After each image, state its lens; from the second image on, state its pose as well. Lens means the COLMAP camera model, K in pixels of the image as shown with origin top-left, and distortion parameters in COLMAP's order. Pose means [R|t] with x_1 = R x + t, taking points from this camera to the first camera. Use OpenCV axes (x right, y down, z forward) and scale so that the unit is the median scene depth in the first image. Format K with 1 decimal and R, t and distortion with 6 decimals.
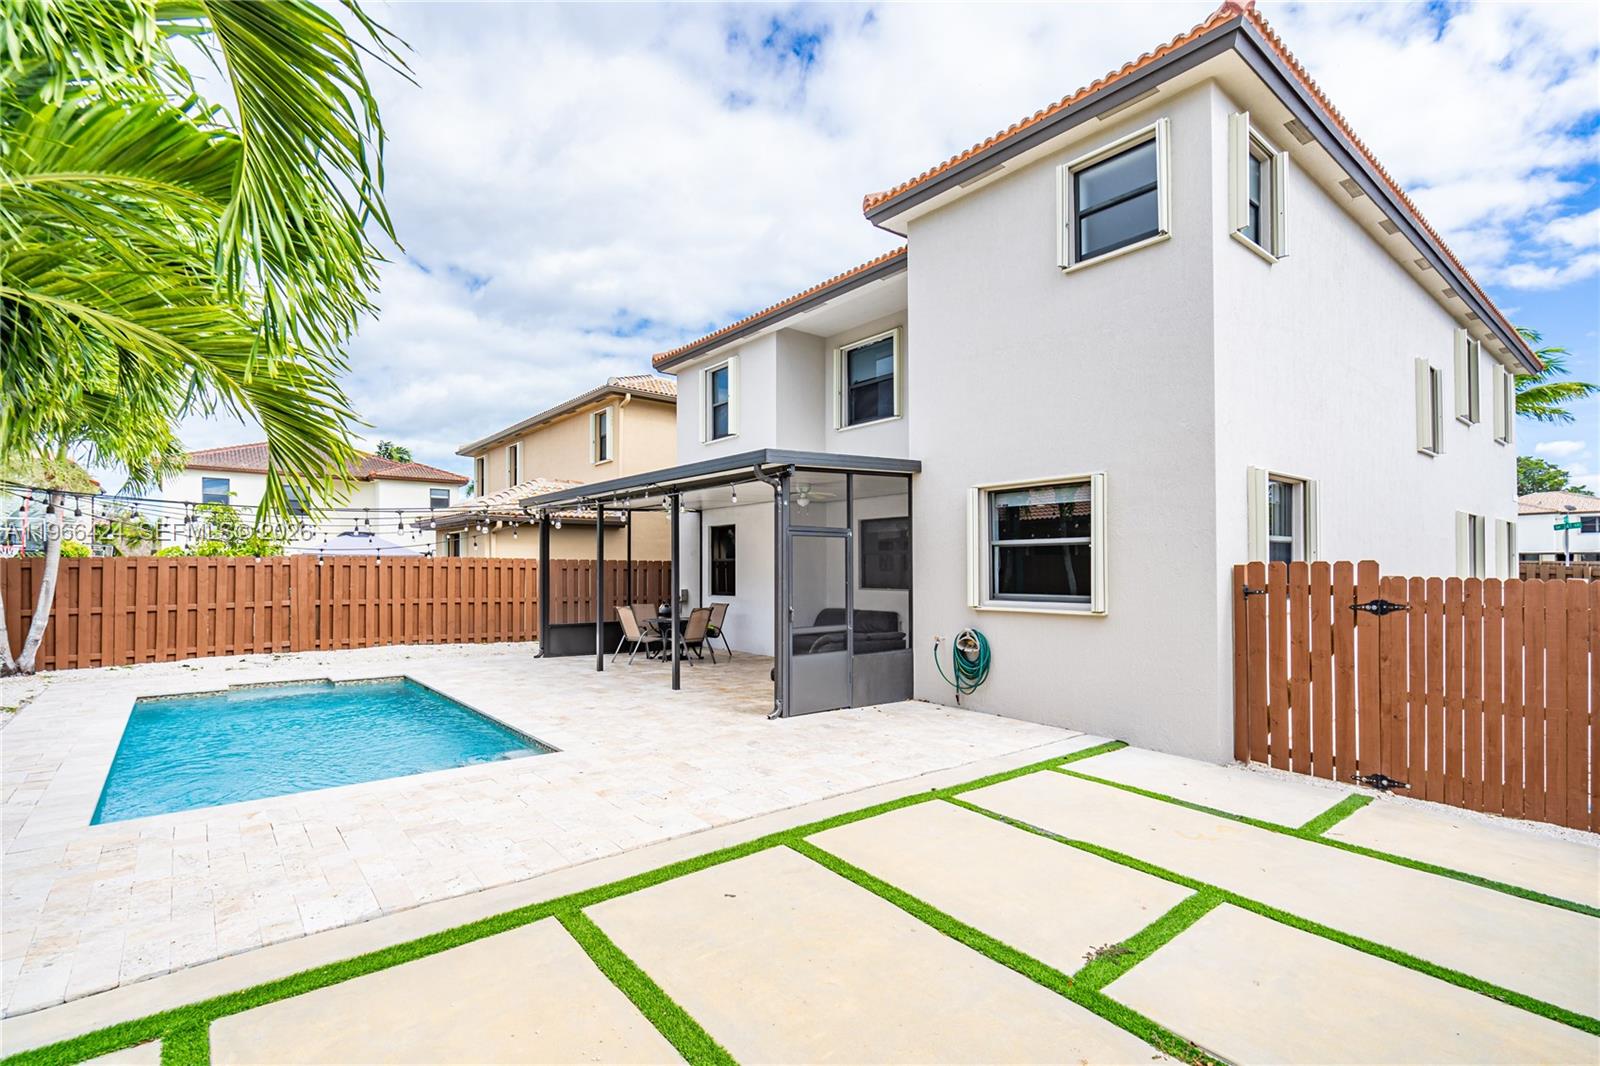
lens RADIAL K [[747.2, 0, 800.3], [0, 747.2, 561.6], [0, 0, 1]] dist [0.001351, 0.000220]
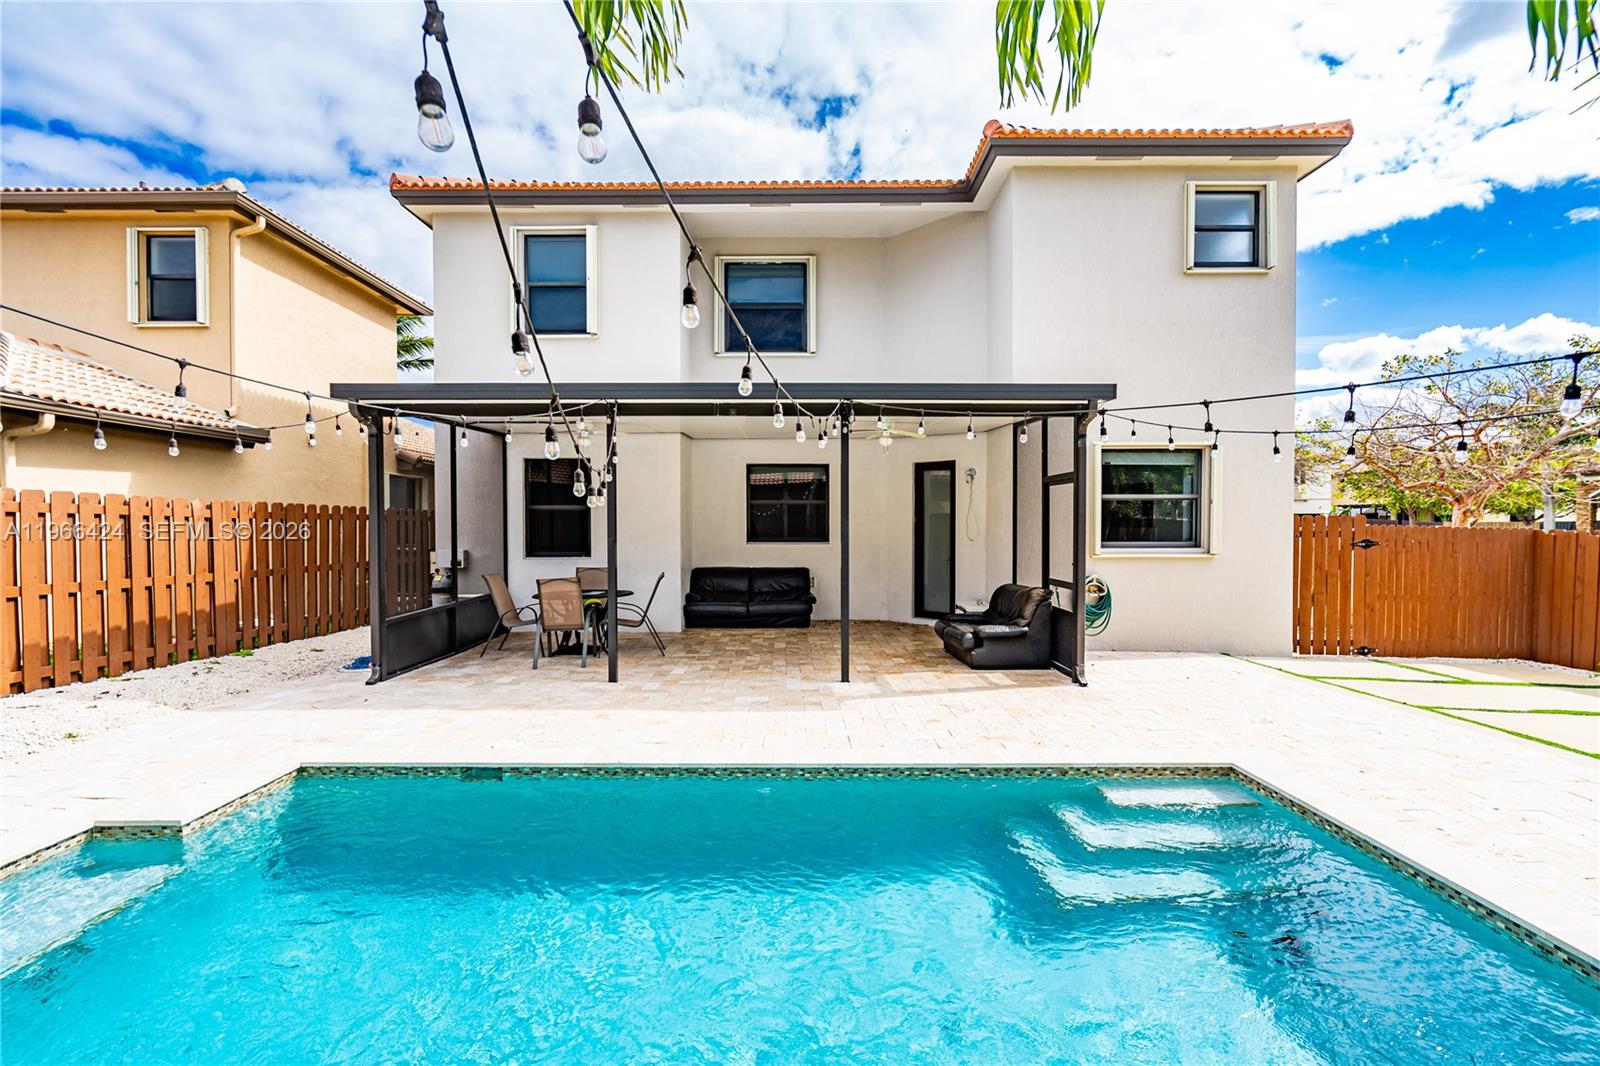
lens RADIAL K [[736.1, 0, 800.0], [0, 736.1, 533.0], [0, 0, 1]] dist [0.002306, 0.000278]
pose [[0.635667, -0.011255, 0.771881, -0.602214], [-0.008640, 0.999727, 0.021693, 0.006702], [-0.771915, -0.020458, 0.635397, 0.451775]]
